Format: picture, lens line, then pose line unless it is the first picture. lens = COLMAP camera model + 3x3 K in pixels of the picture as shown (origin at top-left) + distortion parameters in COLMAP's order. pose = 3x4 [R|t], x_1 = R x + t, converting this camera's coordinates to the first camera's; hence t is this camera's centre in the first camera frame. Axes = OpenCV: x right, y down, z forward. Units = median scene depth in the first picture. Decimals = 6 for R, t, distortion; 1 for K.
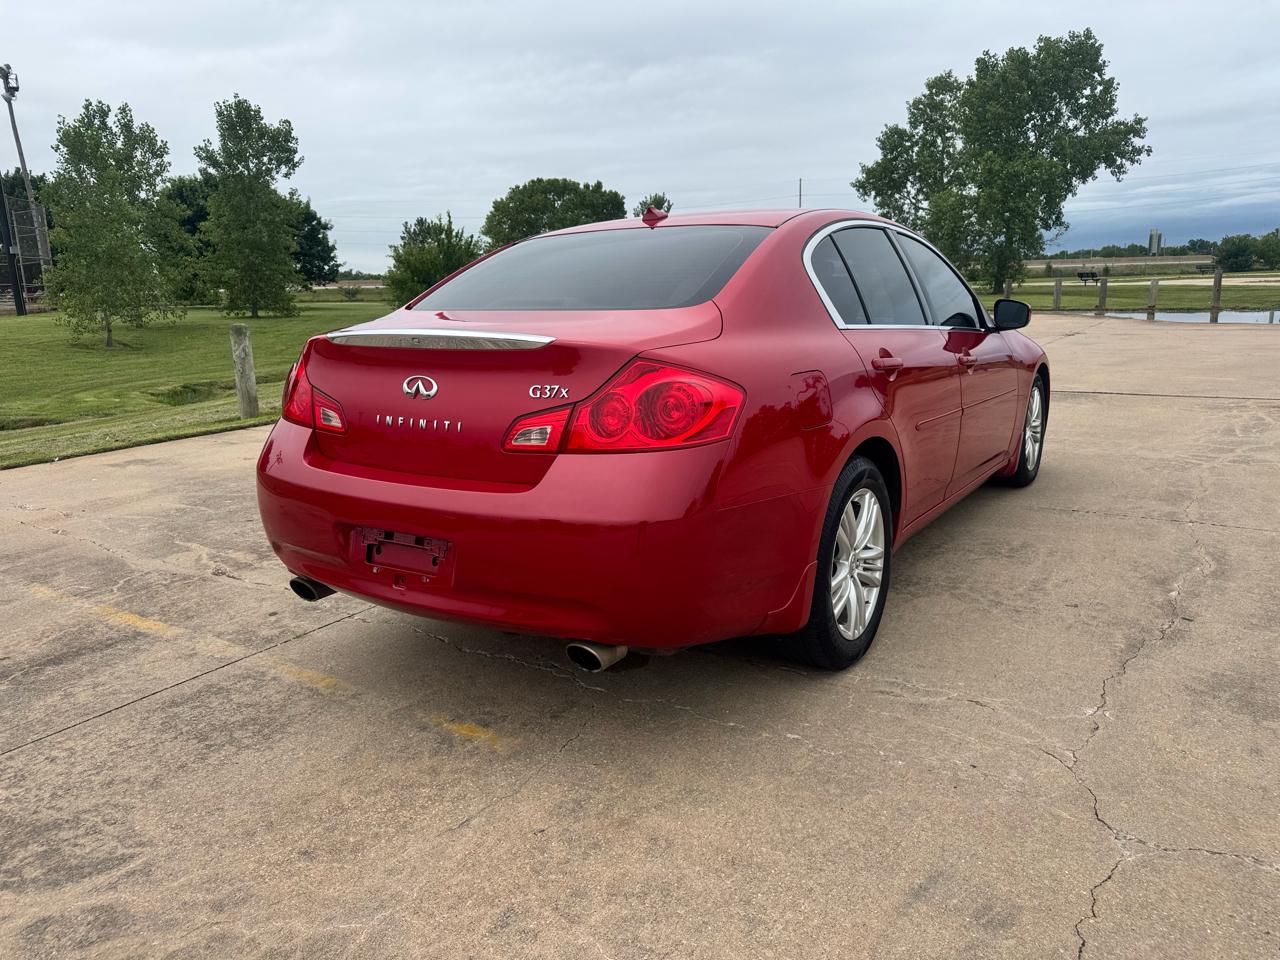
lens RADIAL K [[899.9, 0, 638.5], [0, 899.9, 481.1], [0, 0, 1]] dist [0.043009, -0.050618]
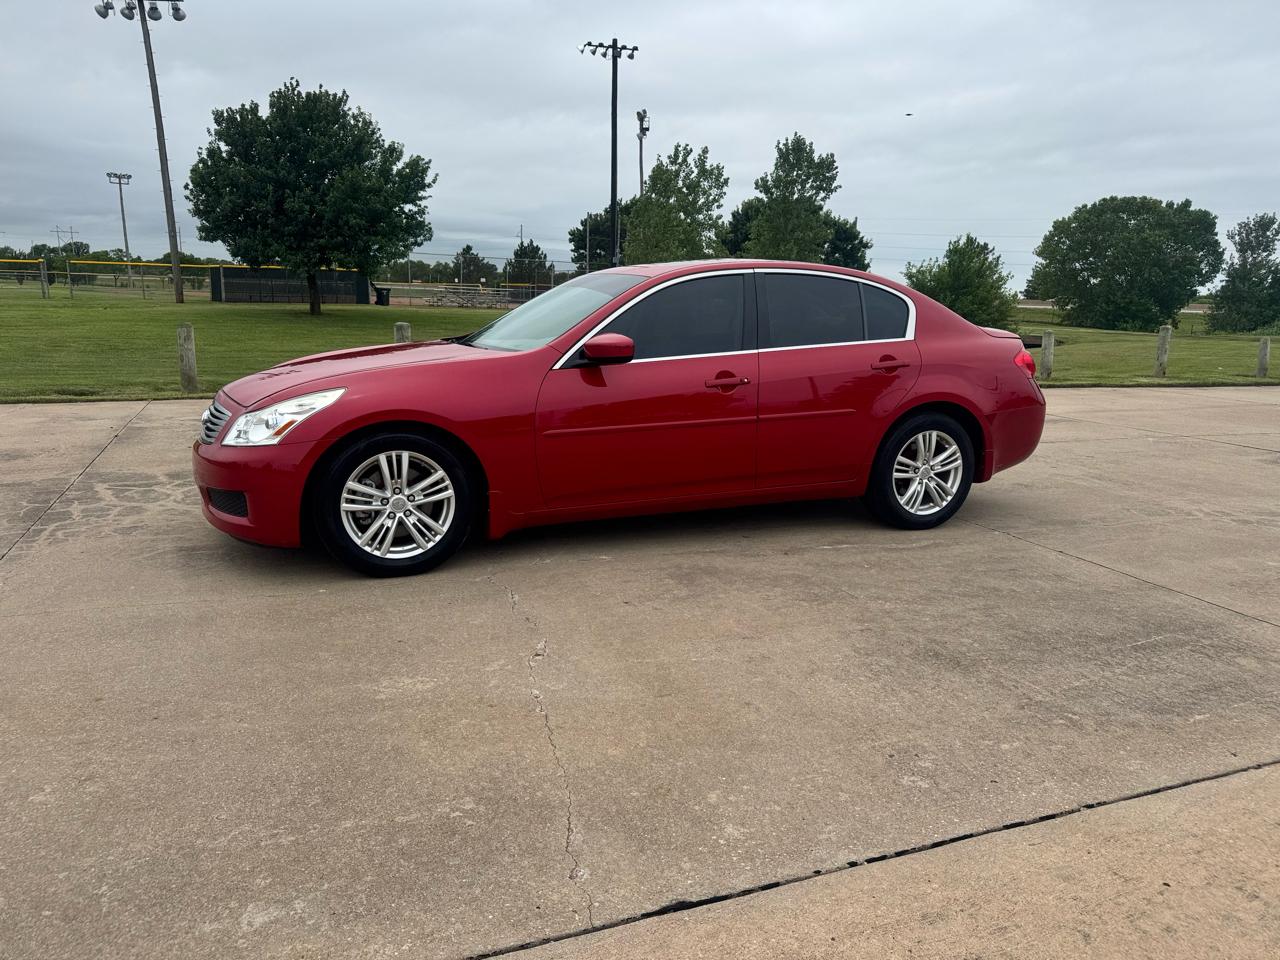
lens RADIAL K [[899.9, 0, 642.0], [0, 899.9, 487.8], [0, 0, 1]] dist [0.043009, -0.050618]
pose [[0.821293, 0.171144, -0.544232, 0.086605], [-0.176780, 0.983334, 0.042453, 0.002049], [0.542427, 0.061343, 0.837860, -0.023710]]
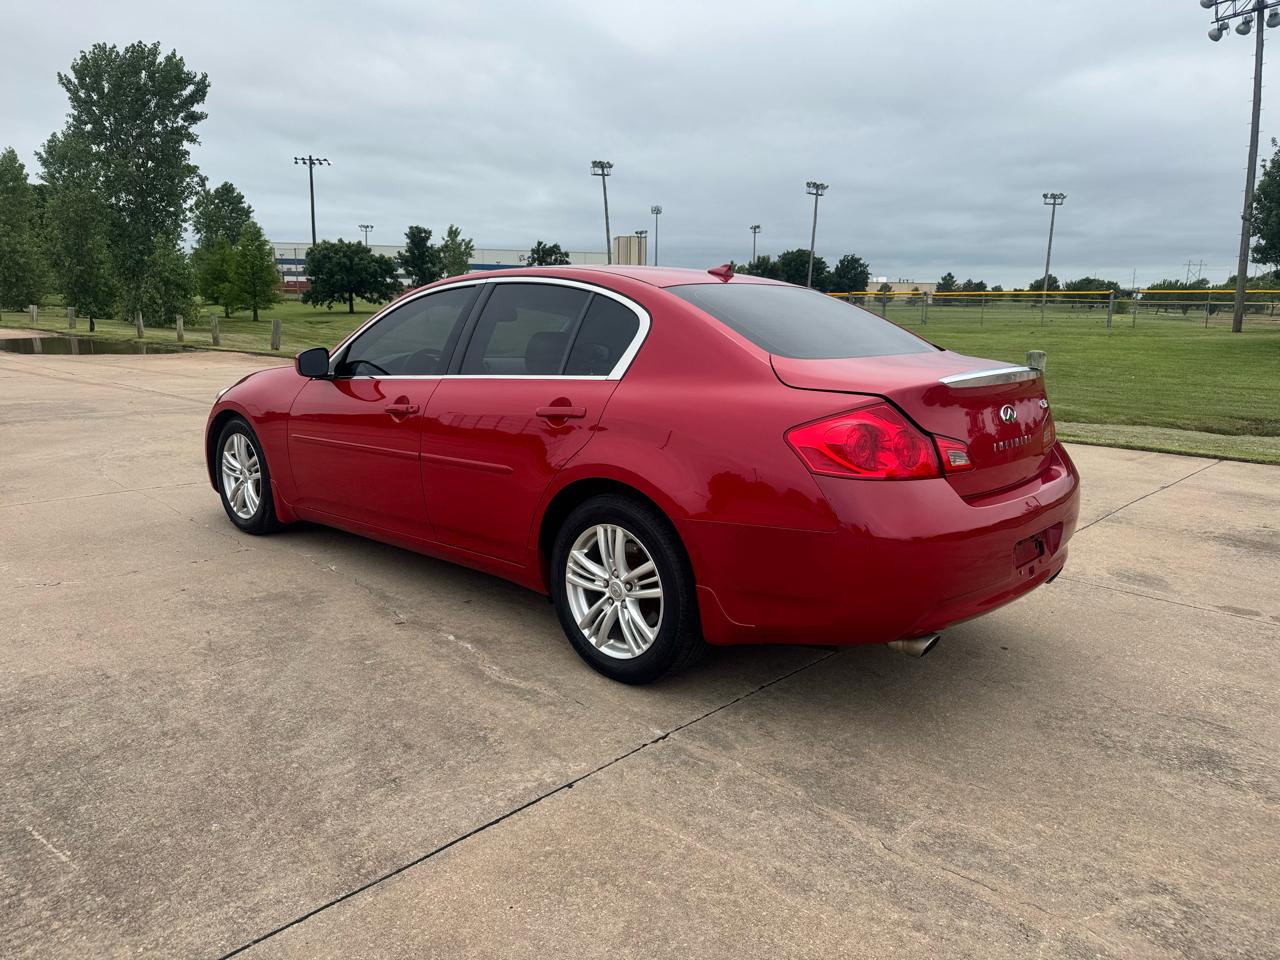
lens RADIAL K [[899.9, 0, 632.8], [0, 899.9, 483.4], [0, 0, 1]] dist [0.043009, -0.050618]
pose [[-0.196685, 0.220240, -0.955411, 0.120353], [-0.216823, 0.940548, 0.261450, -0.029149], [0.956192, 0.258579, -0.137239, 0.104352]]
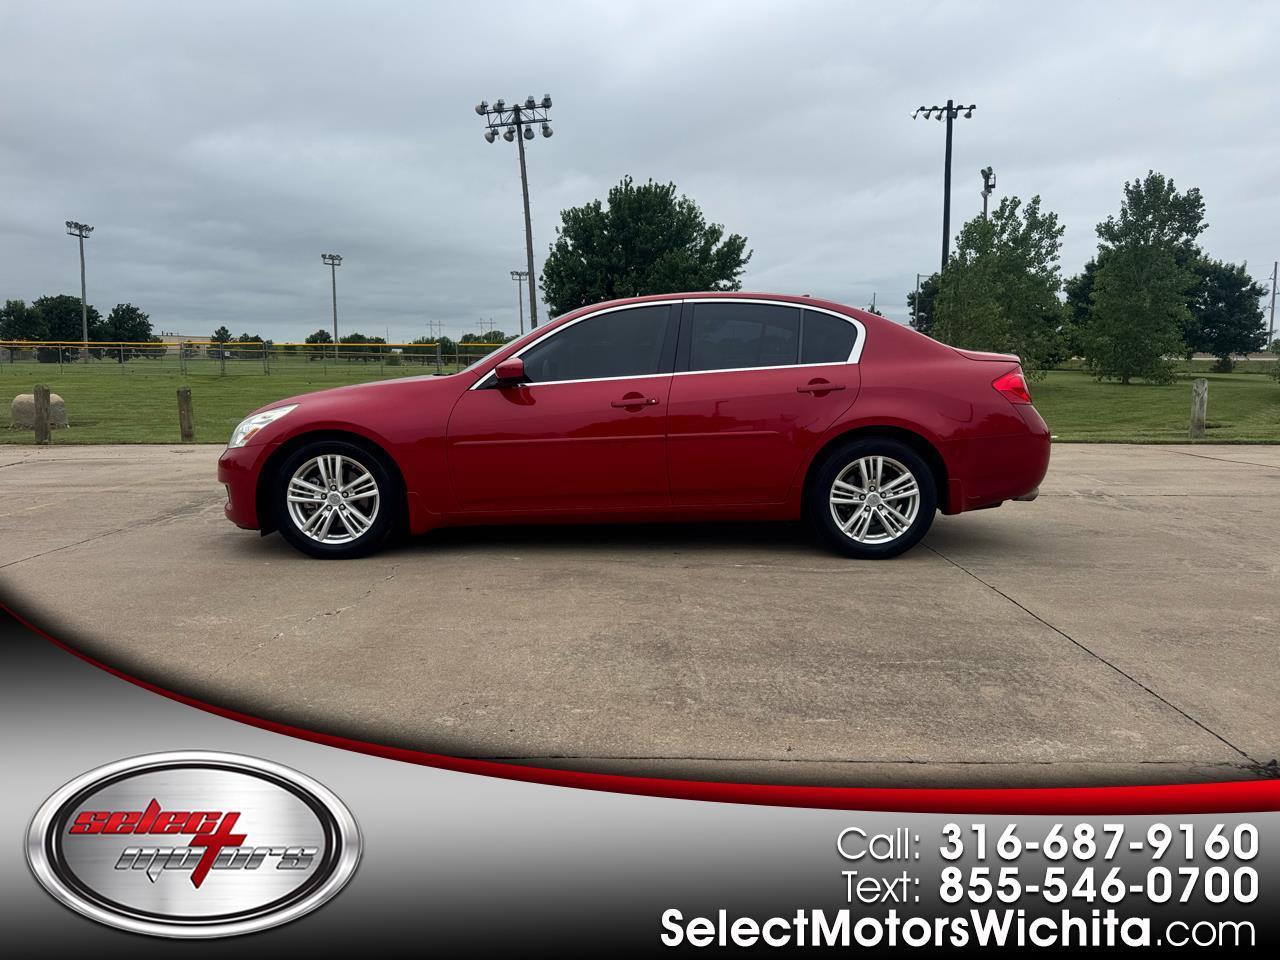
lens RADIAL K [[899.9, 0, 635.5], [0, 899.9, 486.8], [0, 0, 1]] dist [0.043009, -0.050618]
pose [[0.540712, 0.145749, -0.828485, 0.129961], [-0.200081, 0.978895, 0.041626, -0.001753], [0.817067, 0.143256, 0.558462, 0.007249]]
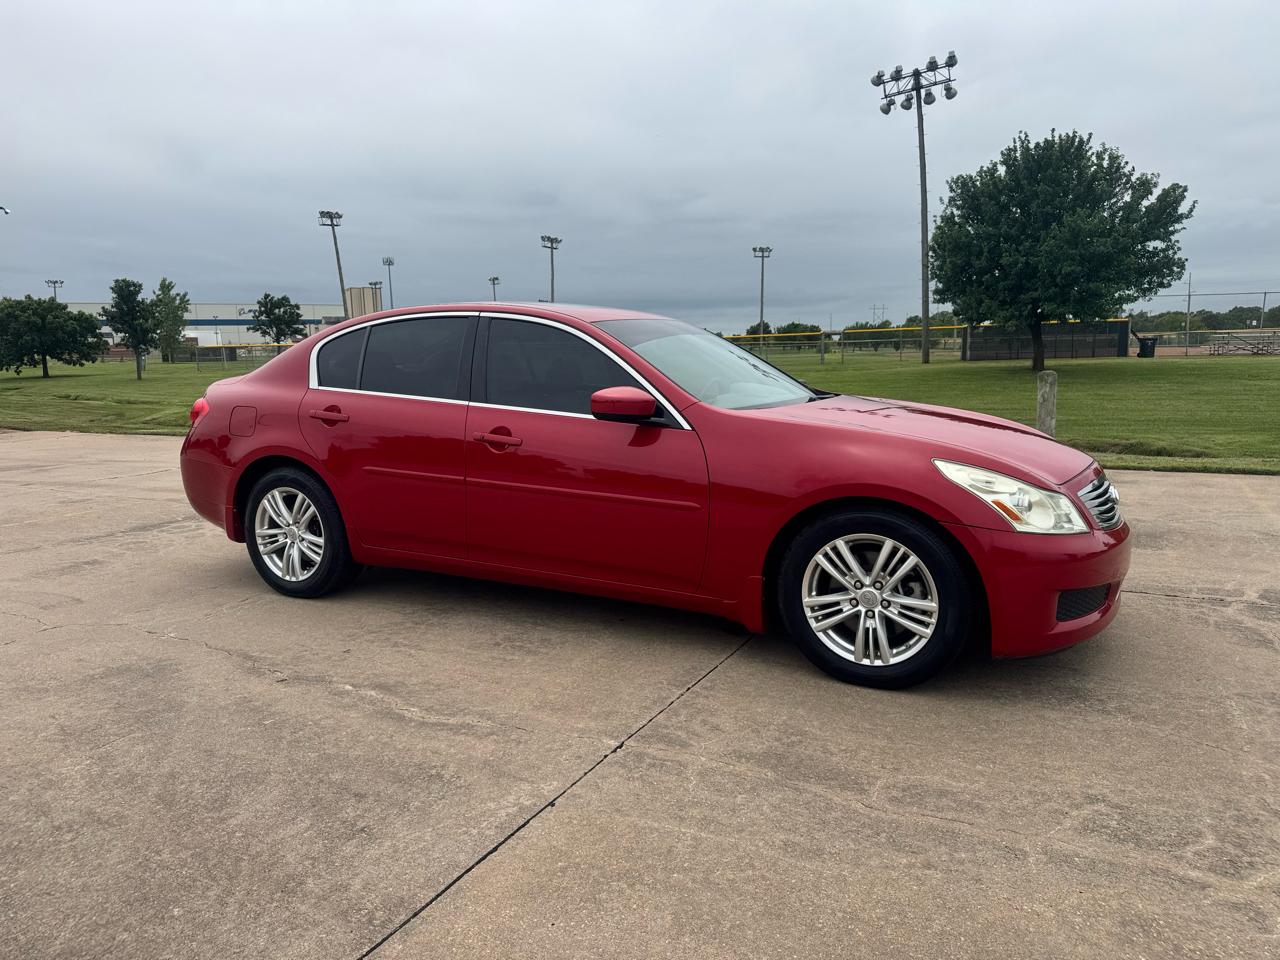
lens RADIAL K [[899.9, 0, 630.4], [0, 899.9, 482.8], [0, 0, 1]] dist [0.043009, -0.050618]
pose [[0.082404, 0.171582, -0.981717, 0.122678], [-0.197660, 0.968313, 0.152648, -0.023971], [0.976801, 0.181467, 0.113708, 0.092140]]
